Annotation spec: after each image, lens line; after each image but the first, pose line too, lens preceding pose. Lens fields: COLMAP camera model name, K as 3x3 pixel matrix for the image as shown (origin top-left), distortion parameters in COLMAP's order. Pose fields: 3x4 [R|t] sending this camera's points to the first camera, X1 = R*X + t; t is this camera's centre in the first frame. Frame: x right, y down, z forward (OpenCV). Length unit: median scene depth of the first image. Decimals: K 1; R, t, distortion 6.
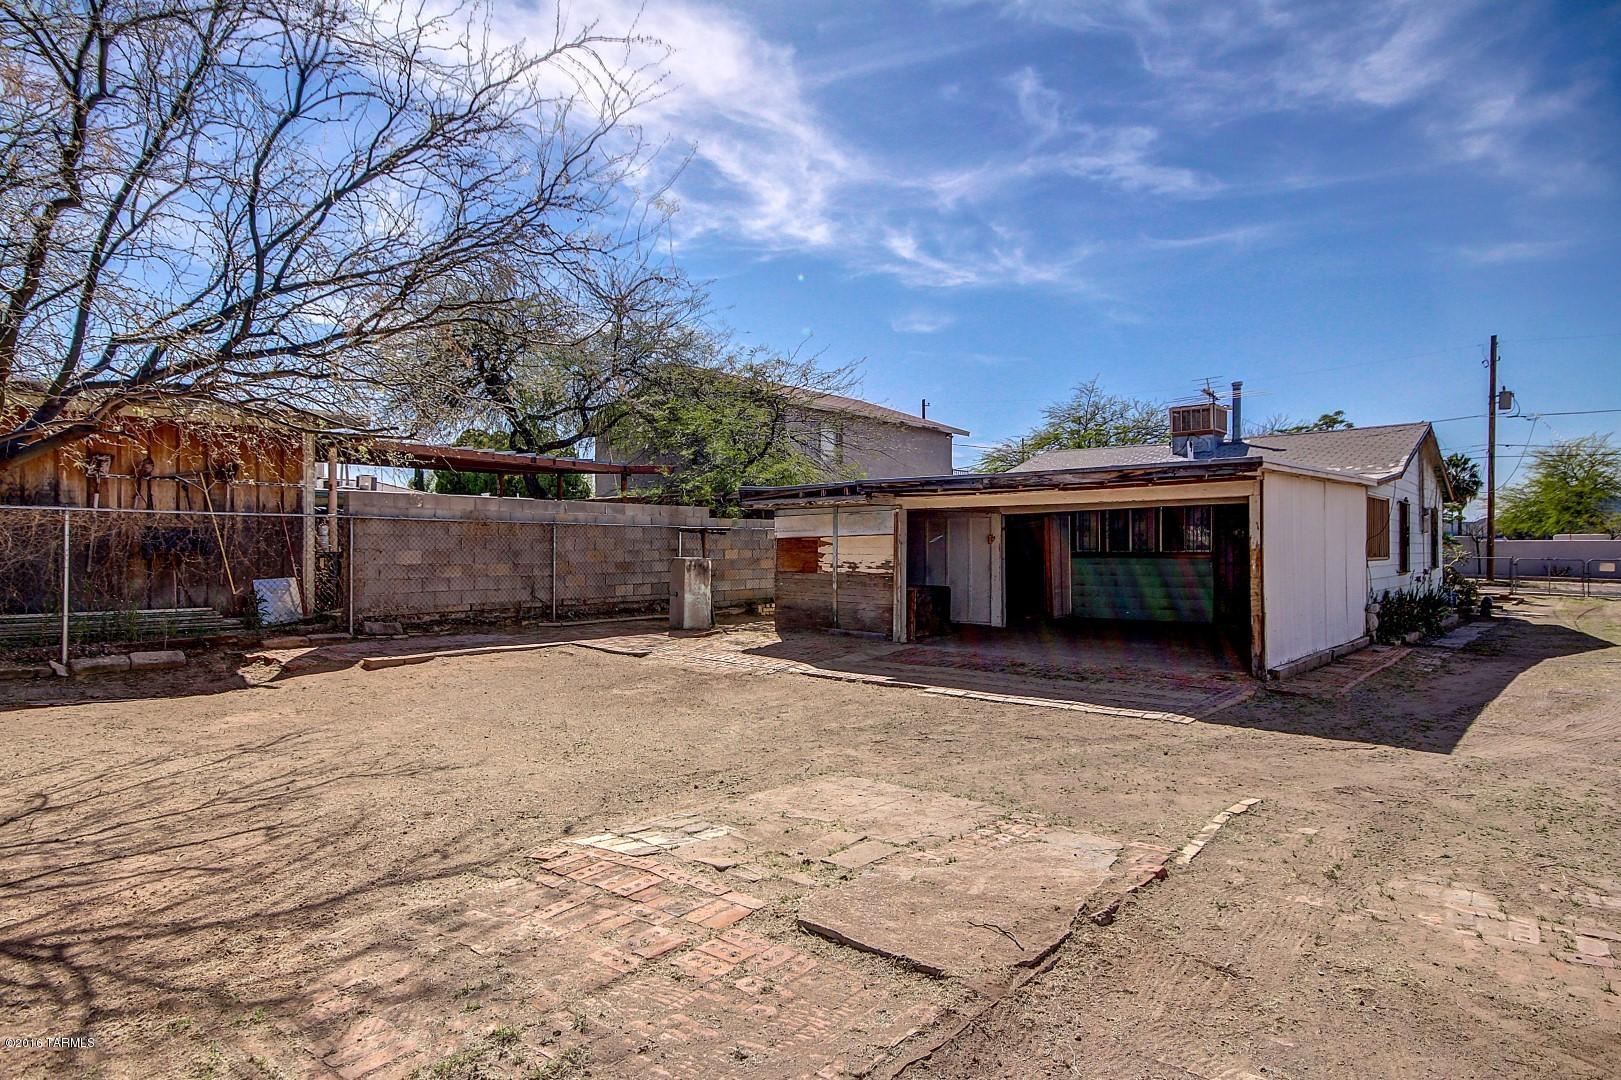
lens RADIAL K [[927.5, 0, 810.5], [0, 927.5, 540.0], [0, 0, 1]] dist [0.003175, 0.064398]
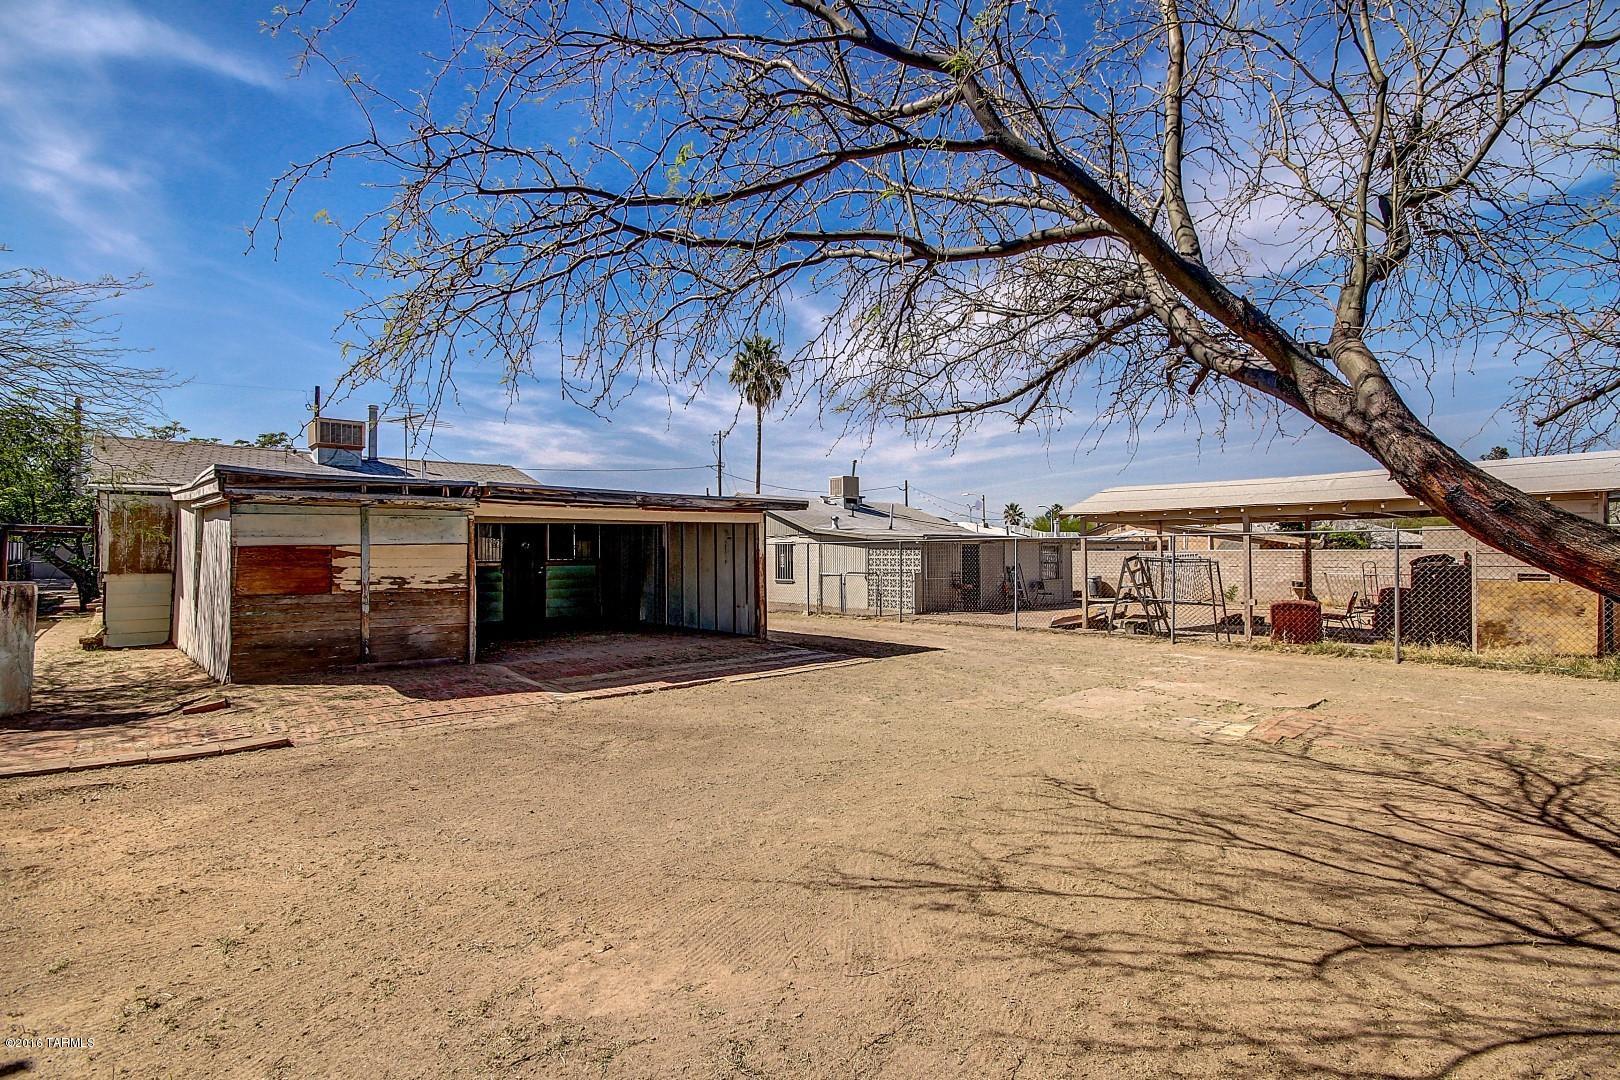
lens RADIAL K [[760.7, 0, 829.4], [0, 760.7, 543.7], [0, 0, 1]] dist [0.017228, -0.007579]
pose [[0.088838, 0.016360, 0.995912, -0.603408], [-0.000270, 0.999865, -0.016401, 0.005826], [-0.996046, 0.001188, 0.088831, 0.581429]]
